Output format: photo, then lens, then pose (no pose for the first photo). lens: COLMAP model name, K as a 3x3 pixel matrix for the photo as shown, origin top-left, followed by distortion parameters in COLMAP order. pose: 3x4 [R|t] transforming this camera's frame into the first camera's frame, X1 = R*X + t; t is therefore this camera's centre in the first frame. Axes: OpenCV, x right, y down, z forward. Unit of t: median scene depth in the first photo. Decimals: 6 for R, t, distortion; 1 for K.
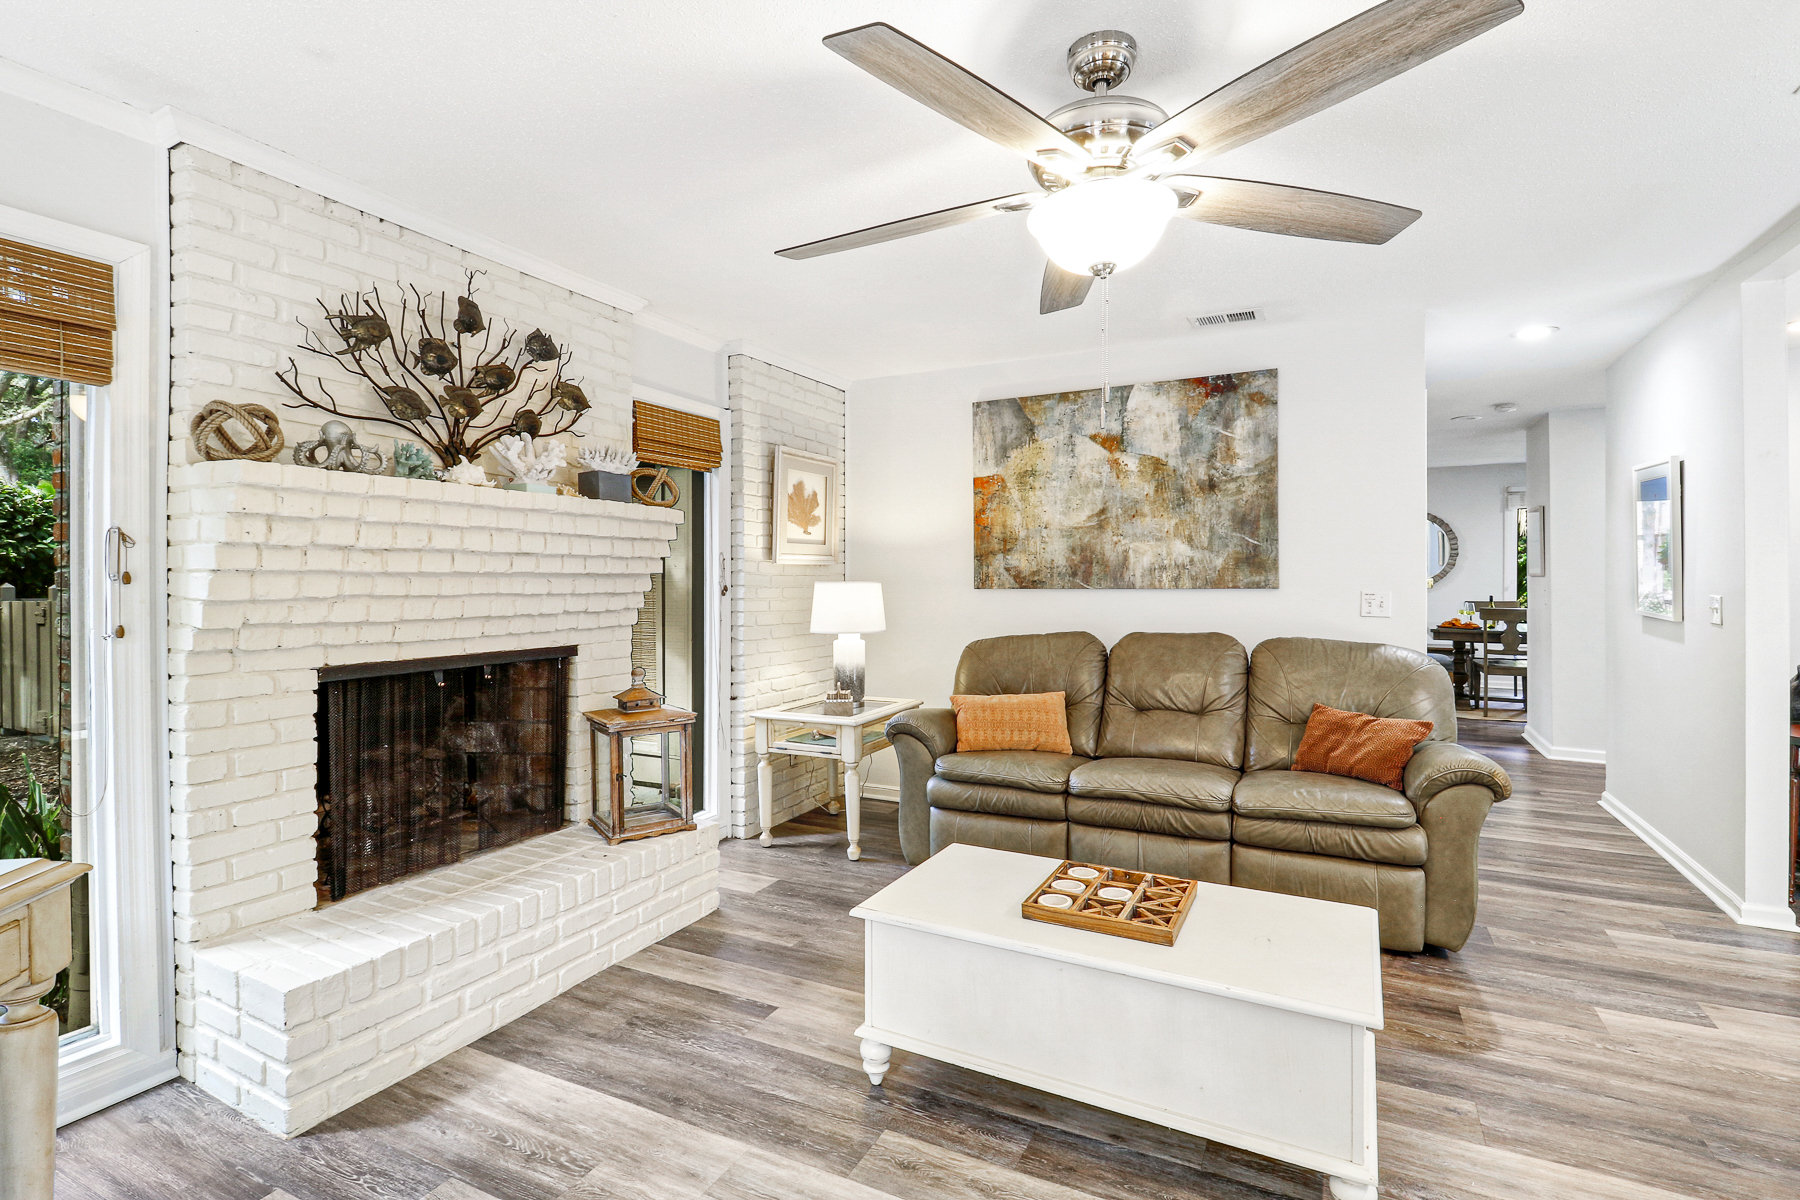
lens RADIAL K [[839.0, 0, 915.4], [0, 839.0, 590.7], [0, 0, 1]] dist [0.003010, -0.000312]
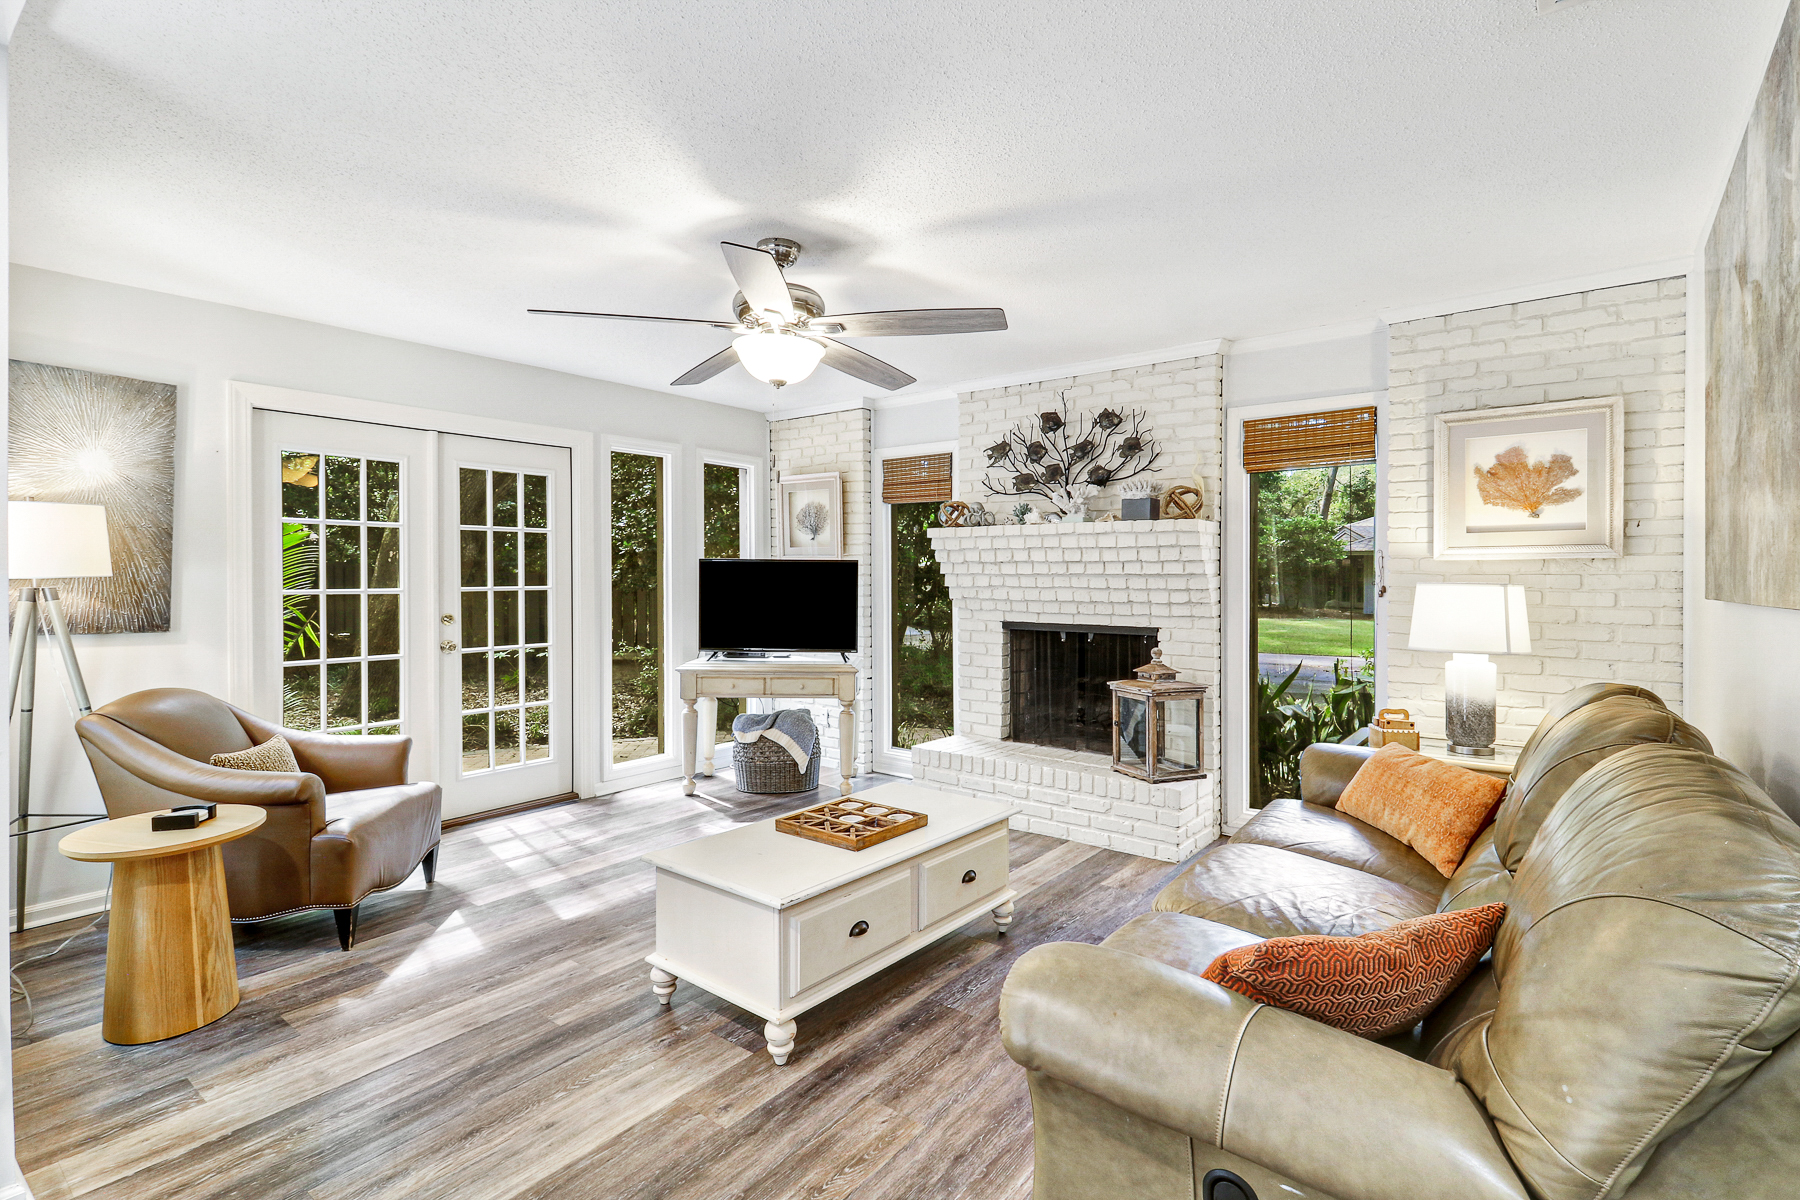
lens RADIAL K [[839.0, 0, 915.4], [0, 839.0, 590.7], [0, 0, 1]] dist [0.003010, -0.000312]
pose [[-0.187113, 0.019118, -0.982152, 1.116824], [-0.014894, 0.999640, 0.022296, -0.019831], [0.982225, 0.018801, -0.186761, 0.993555]]
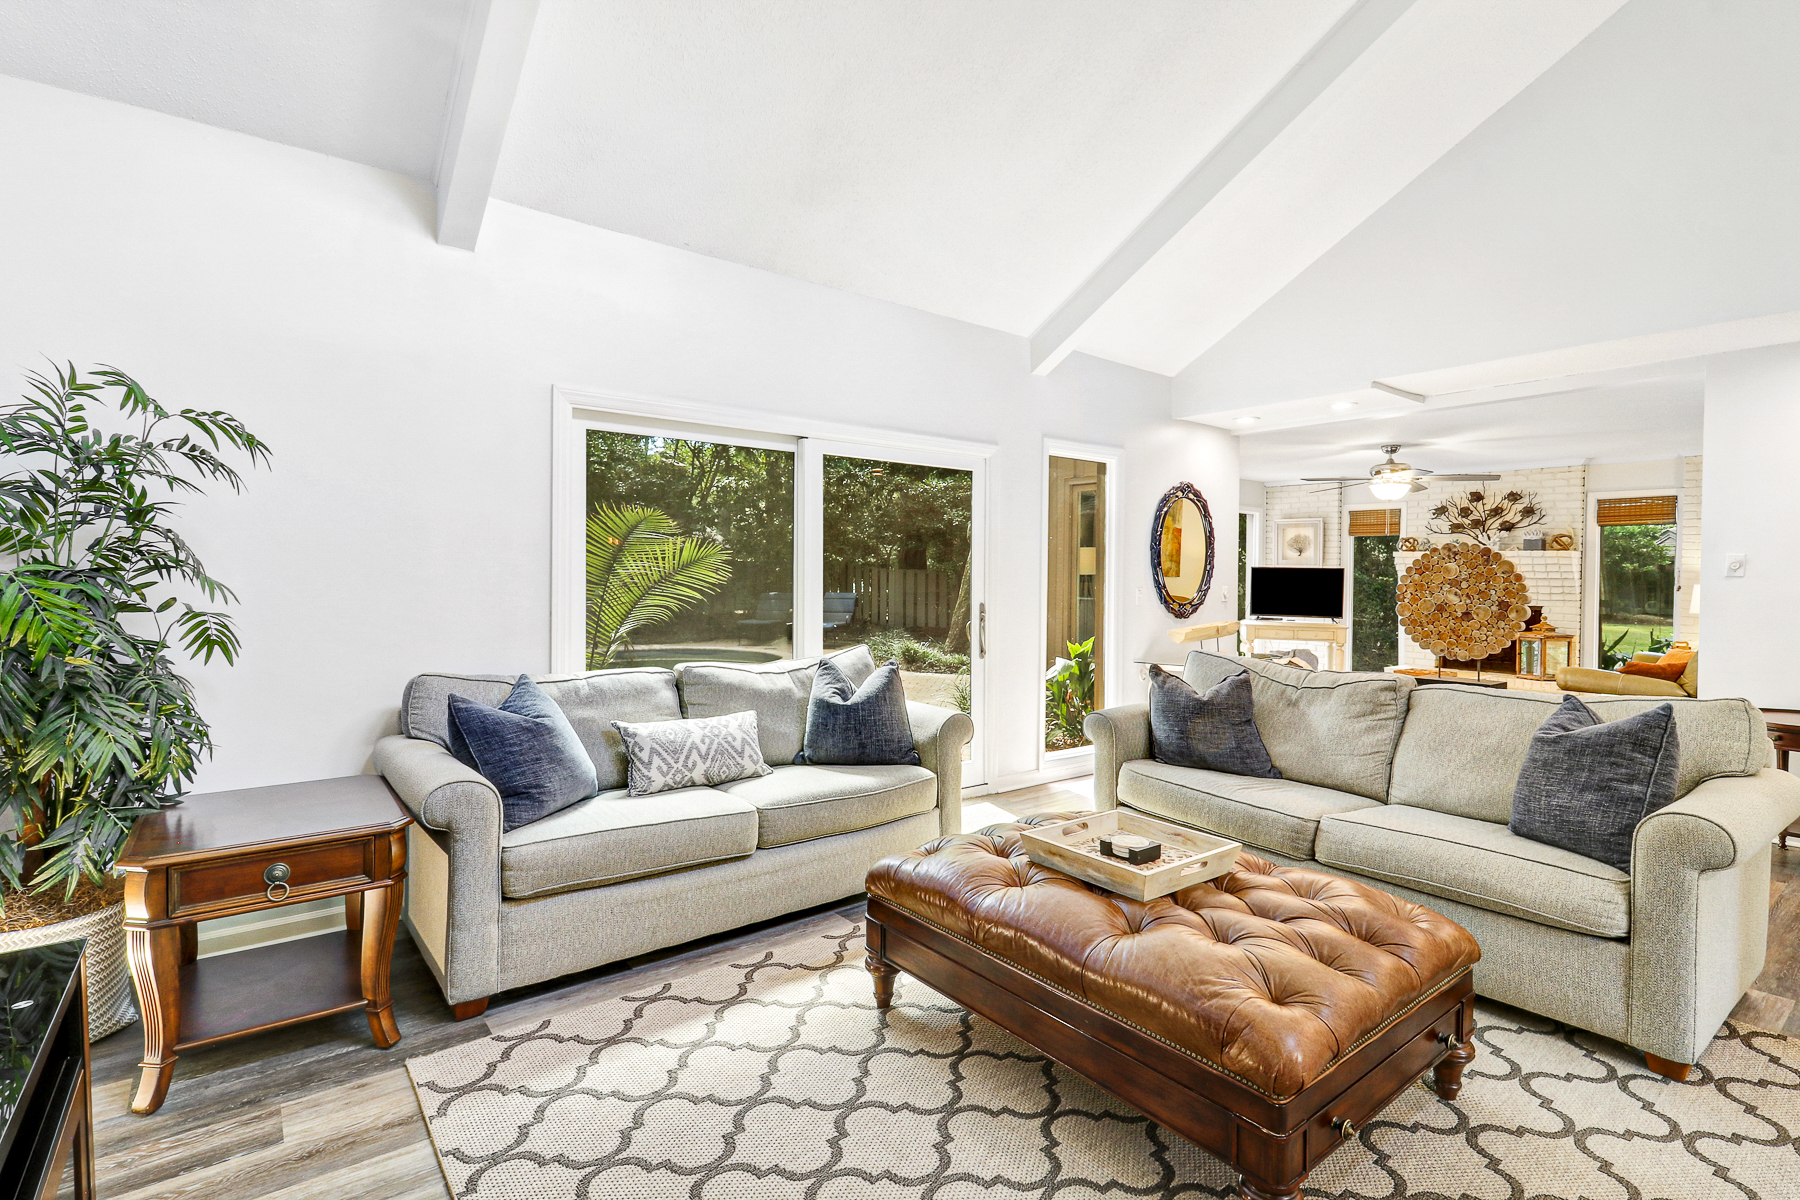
lens RADIAL K [[864.9, 0, 897.2], [0, 864.9, 592.0], [0, 0, 1]] dist [0.000937, -0.001123]
pose [[-0.431937, 0.016650, -0.901750, 3.204717], [-0.025412, 0.999208, 0.030622, -0.009140], [0.901545, 0.036142, -0.431172, 0.420575]]
